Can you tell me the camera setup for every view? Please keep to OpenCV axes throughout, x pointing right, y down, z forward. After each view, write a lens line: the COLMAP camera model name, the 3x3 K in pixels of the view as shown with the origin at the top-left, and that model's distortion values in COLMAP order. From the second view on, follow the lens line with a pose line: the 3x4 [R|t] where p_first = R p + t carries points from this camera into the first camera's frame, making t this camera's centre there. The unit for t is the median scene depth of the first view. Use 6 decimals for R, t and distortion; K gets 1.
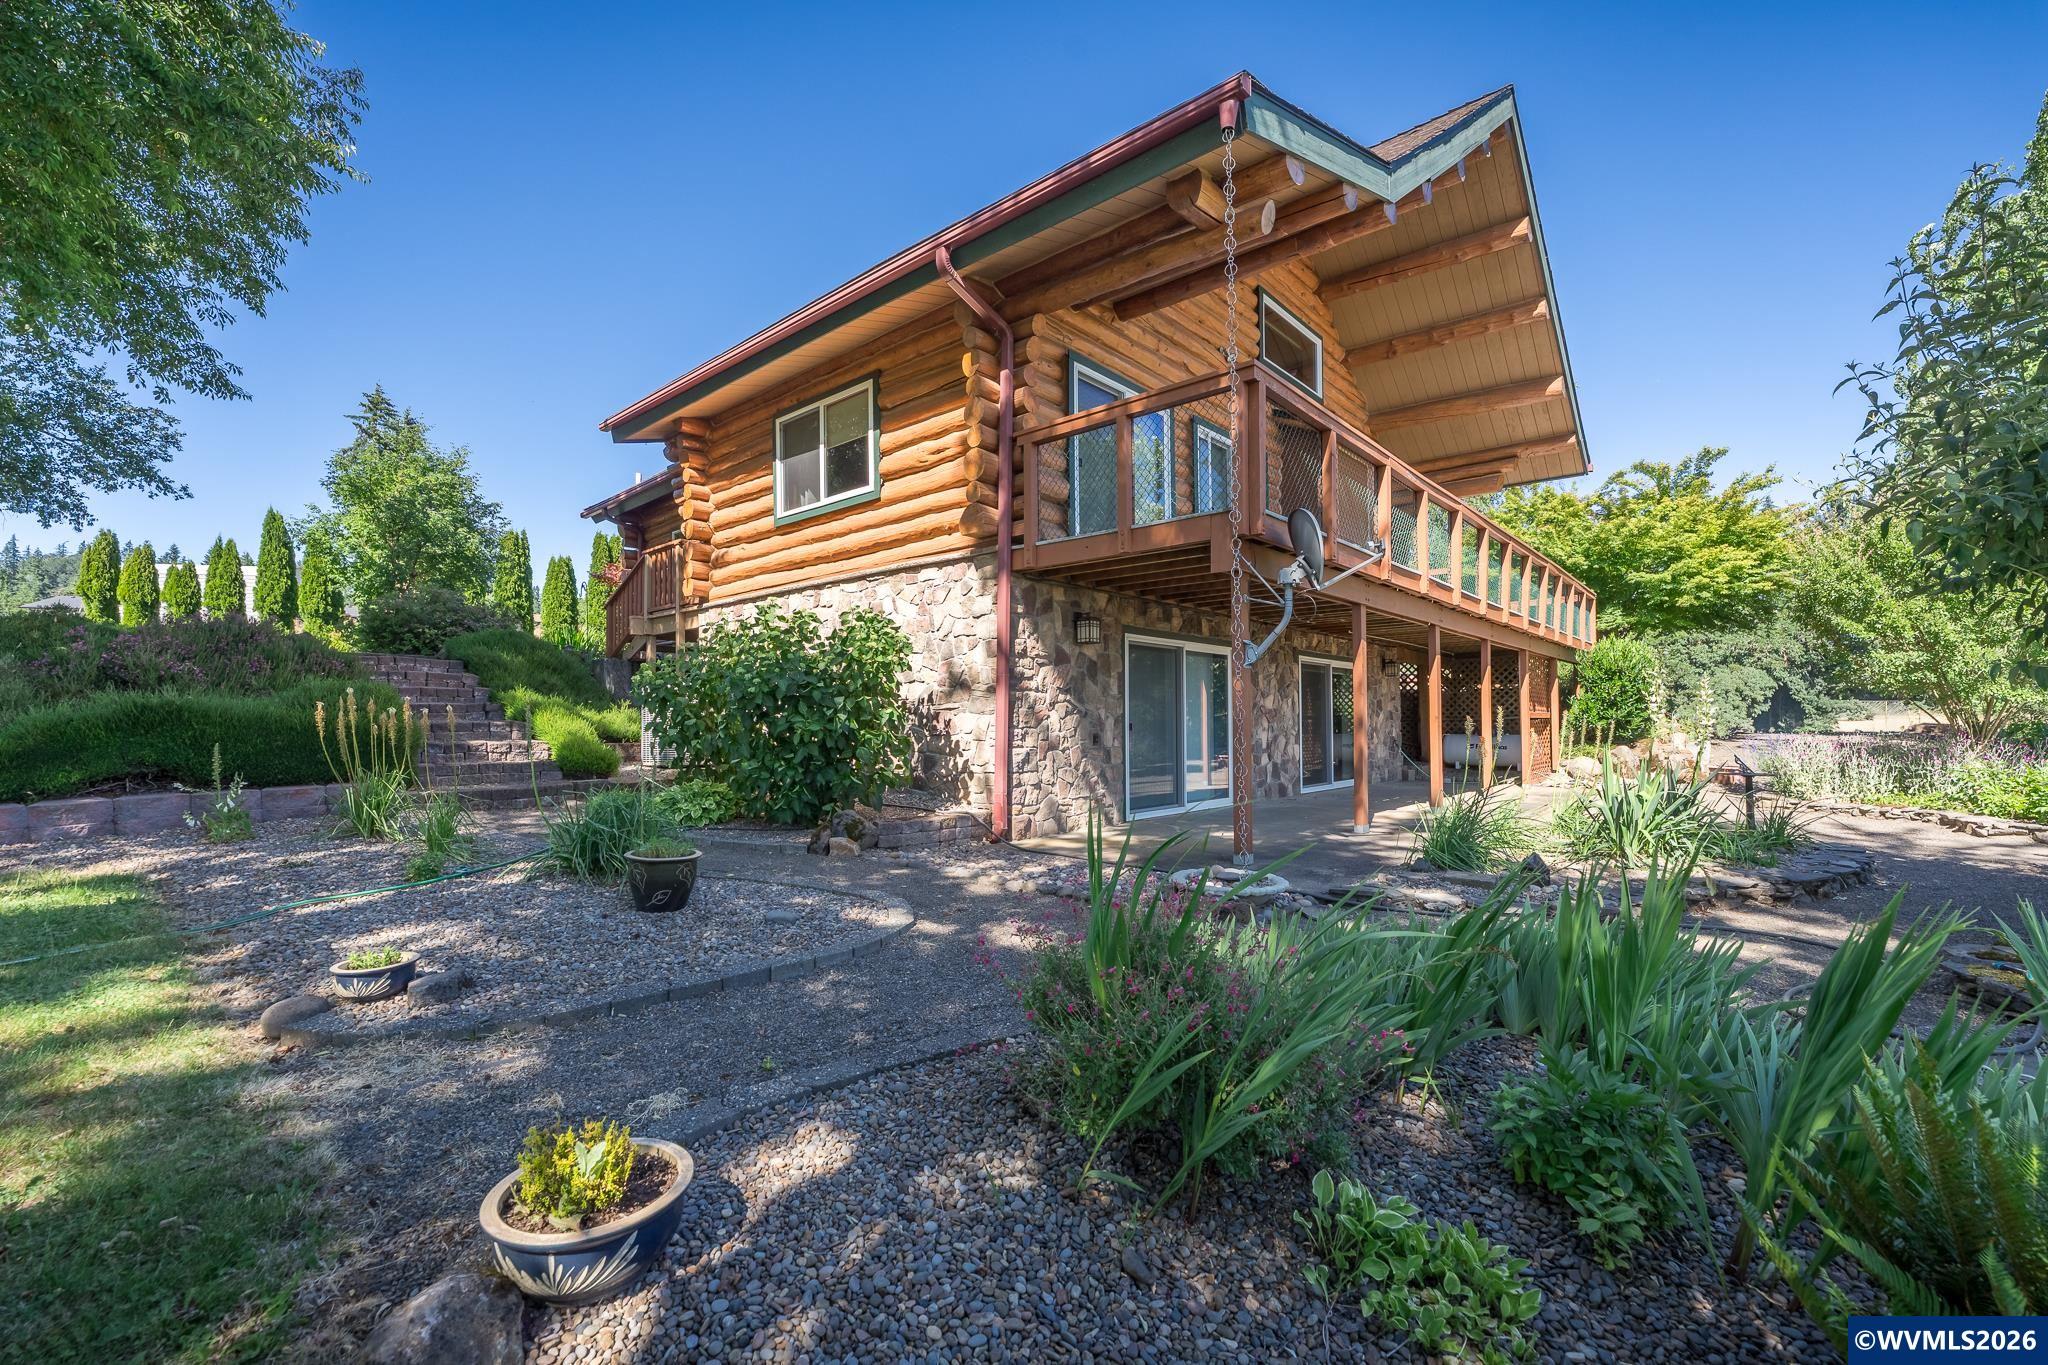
lens RADIAL K [[850.8, 0, 1010.6], [0, 850.8, 689.8], [0, 0, 1]] dist [-0.003349, 0.000089]
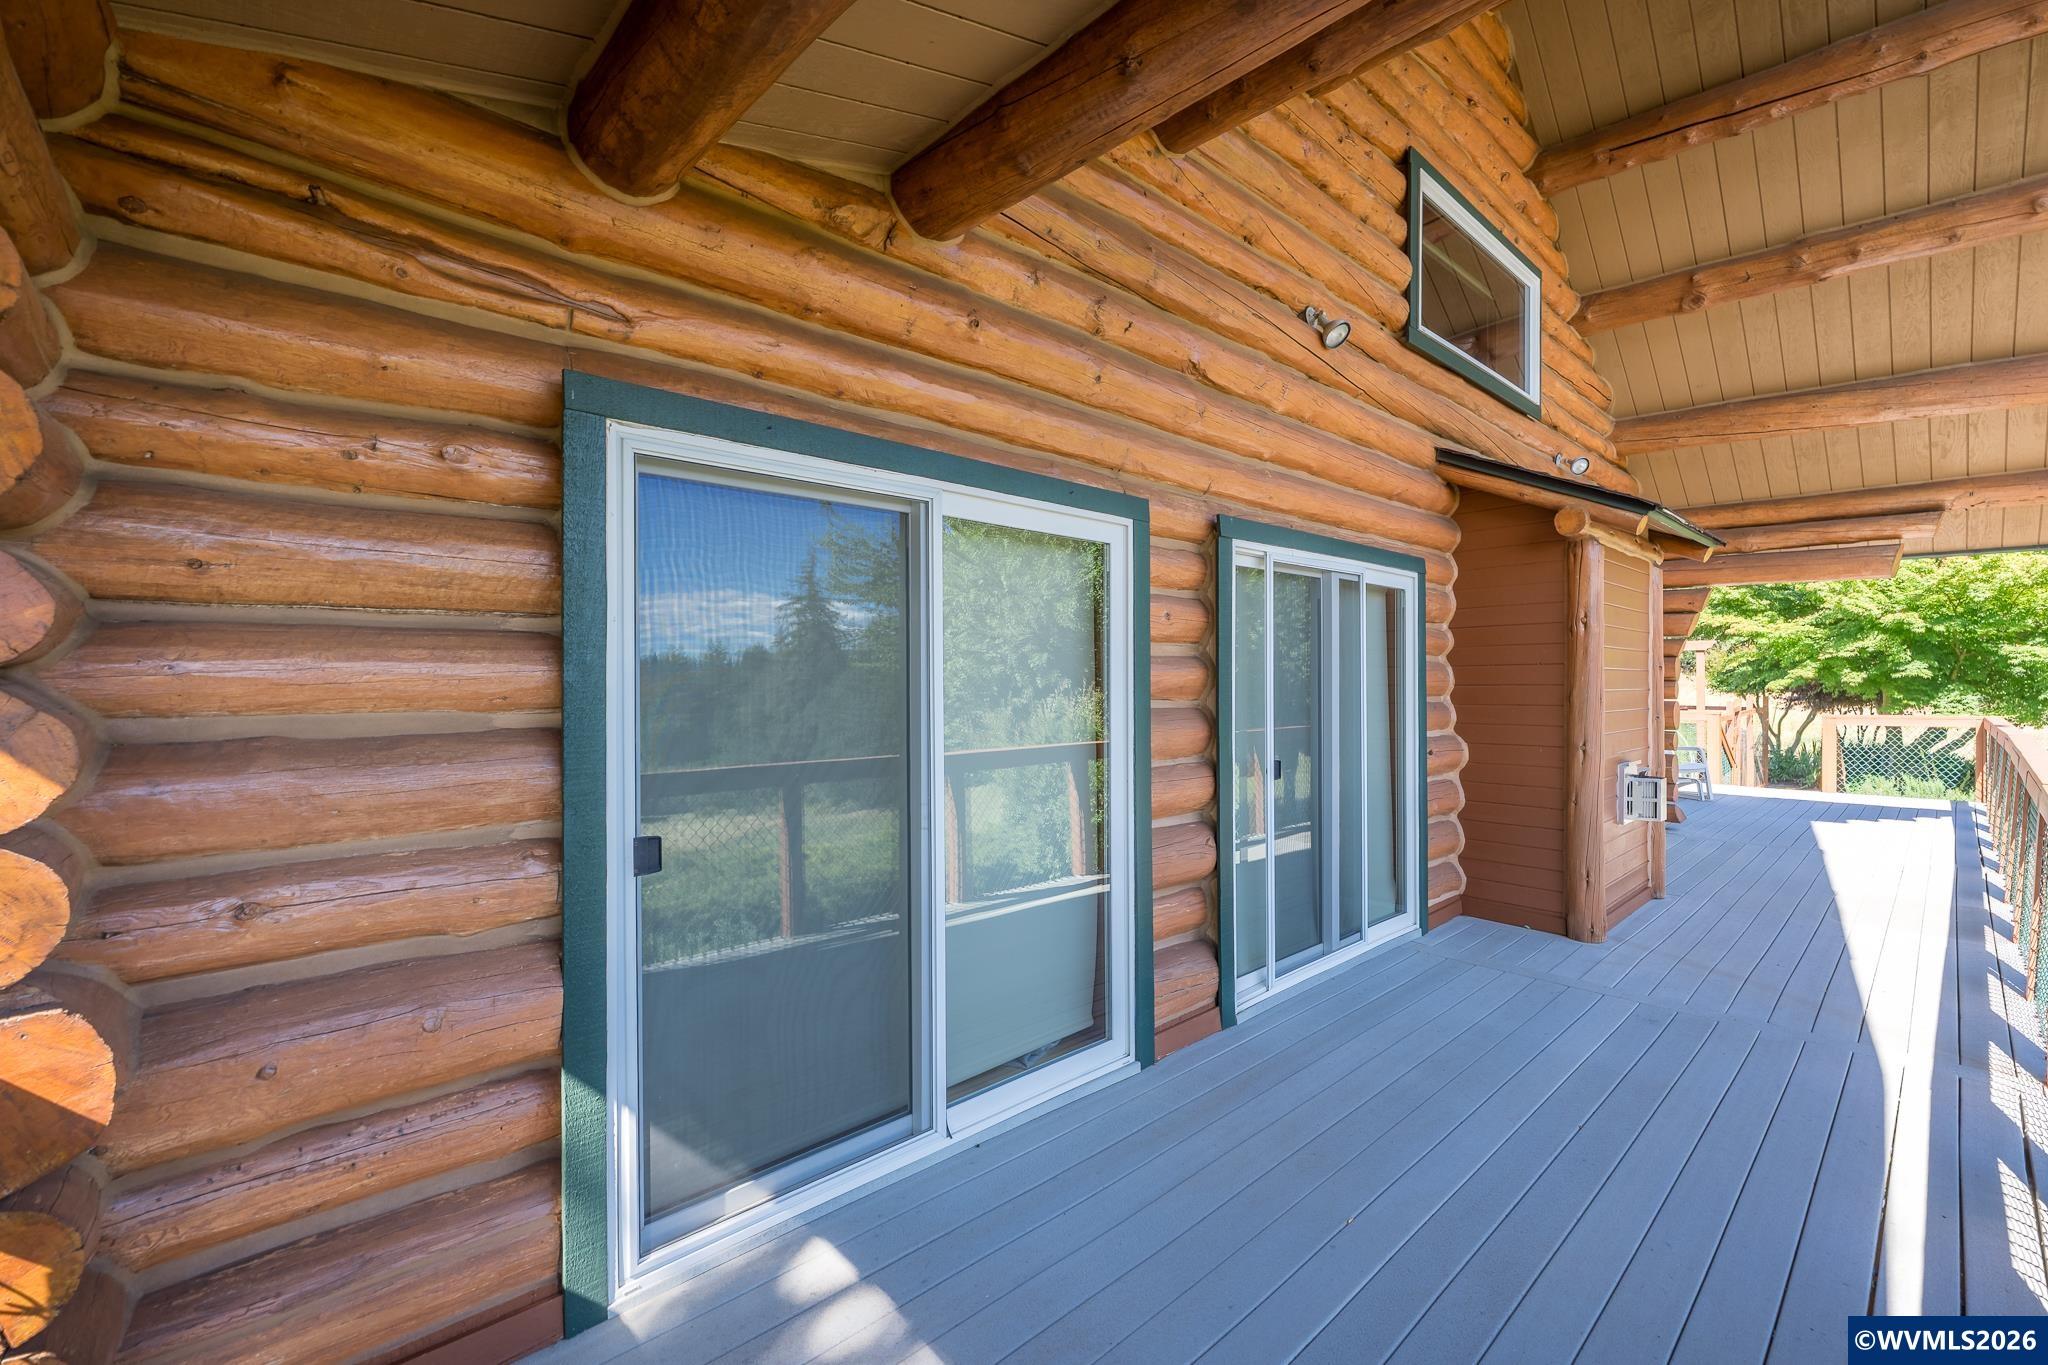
lens RADIAL K [[850.8, 0, 1038.3], [0, 850.8, 670.5], [0, 0, 1]] dist [-0.003349, 0.000089]
pose [[0.996050, 0.006948, -0.088526, 0.151425], [-0.003848, 0.999375, 0.035143, -0.237874], [0.088715, -0.034664, 0.995454, 0.567684]]
